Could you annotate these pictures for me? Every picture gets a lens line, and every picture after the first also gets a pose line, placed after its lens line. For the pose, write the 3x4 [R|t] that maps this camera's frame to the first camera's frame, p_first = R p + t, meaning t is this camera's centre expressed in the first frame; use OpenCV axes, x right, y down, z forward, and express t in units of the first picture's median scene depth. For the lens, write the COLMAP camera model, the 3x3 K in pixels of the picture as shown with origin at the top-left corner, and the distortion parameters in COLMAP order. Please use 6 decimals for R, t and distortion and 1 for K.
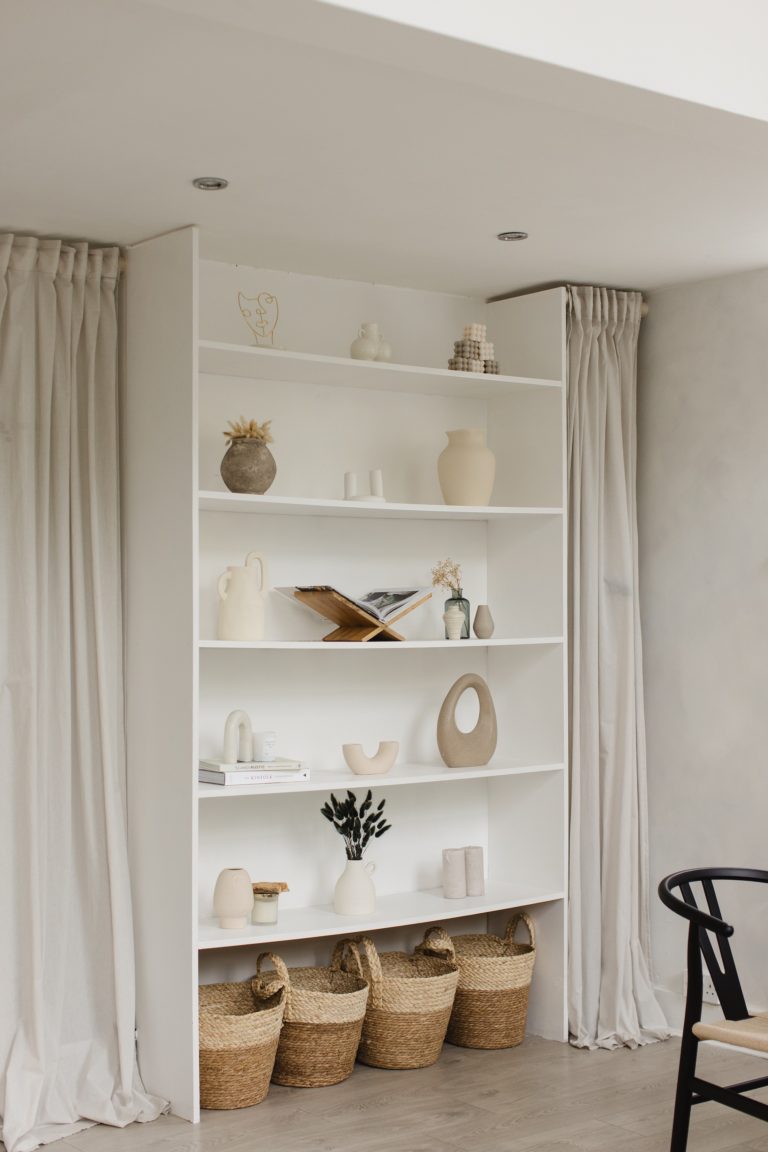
lens RADIAL K [[1649.2, 0, 381.6], [0, 1649.2, 572.3], [0, 0, 1]] dist [0.017978, 0.036080]
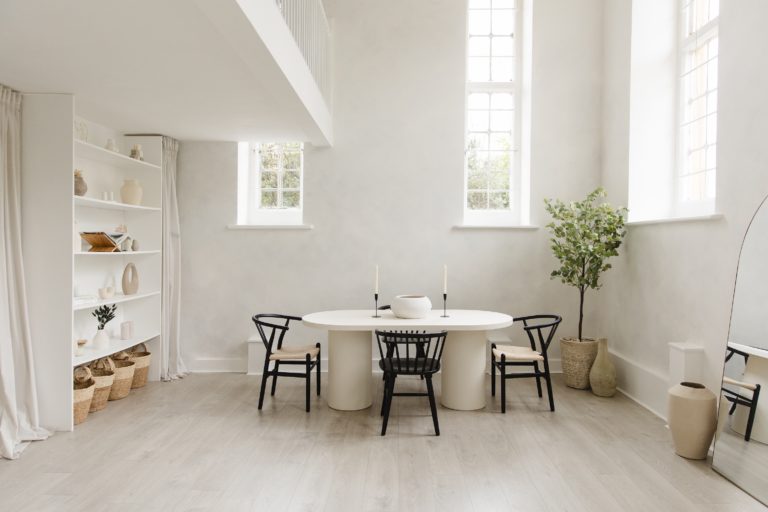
lens RADIAL K [[515.3, 0, 384.6], [0, 515.3, 246.3], [0, 0, 1]] dist [0.002831, -0.000561]
pose [[0.615525, 0.003193, 0.788111, -0.414235], [-0.022015, 0.999671, 0.013144, 0.010404], [-0.787810, -0.025441, 0.615393, 0.083428]]
